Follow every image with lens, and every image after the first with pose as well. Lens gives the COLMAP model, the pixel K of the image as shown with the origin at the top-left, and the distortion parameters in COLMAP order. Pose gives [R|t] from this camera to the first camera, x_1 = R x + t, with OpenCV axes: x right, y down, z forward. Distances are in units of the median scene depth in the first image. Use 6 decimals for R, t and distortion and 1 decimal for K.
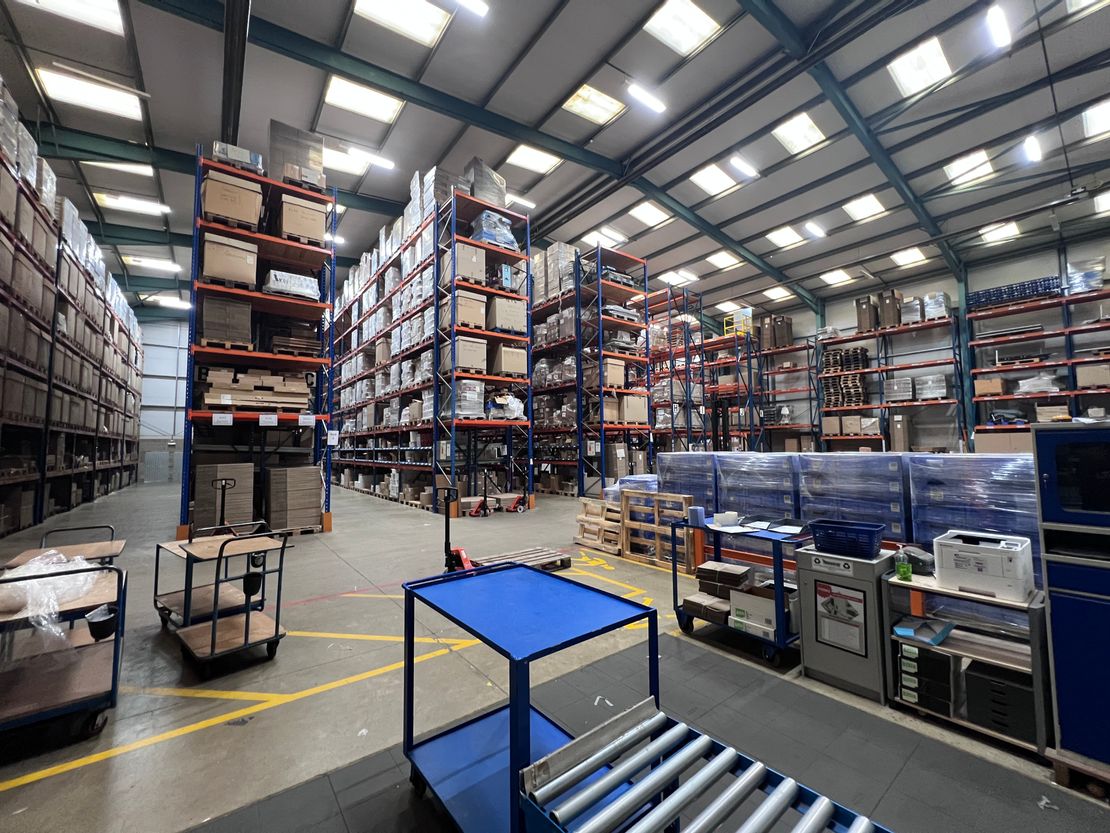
lens RADIAL K [[442.7, 0, 553.0], [0, 442.7, 418.3], [0, 0, 1]] dist [0.000111, 0.000017]
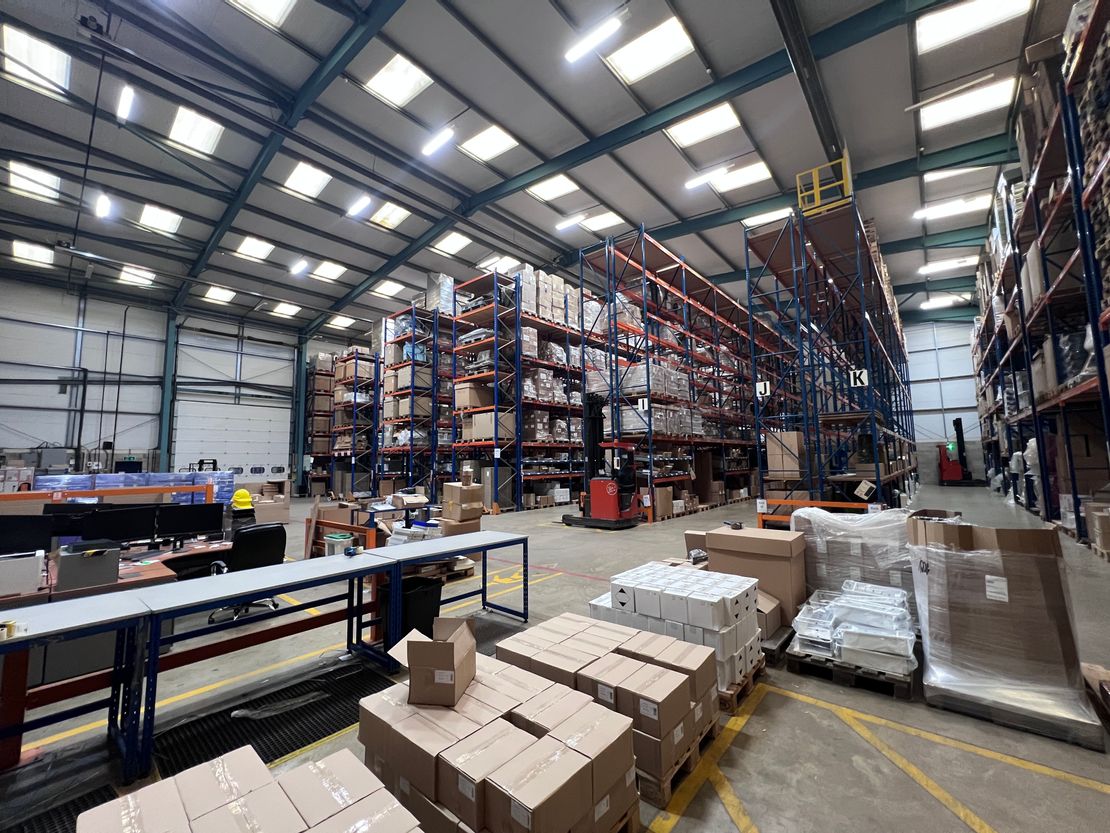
lens RADIAL K [[442.7, 0, 551.8], [0, 442.7, 416.7], [0, 0, 1]] dist [0.000111, 0.000017]
pose [[0.191959, -0.091614, -0.977118, 1.234964], [0.079166, 0.993834, -0.077629, 0.050789], [0.978205, -0.062453, 0.198028, 0.982513]]
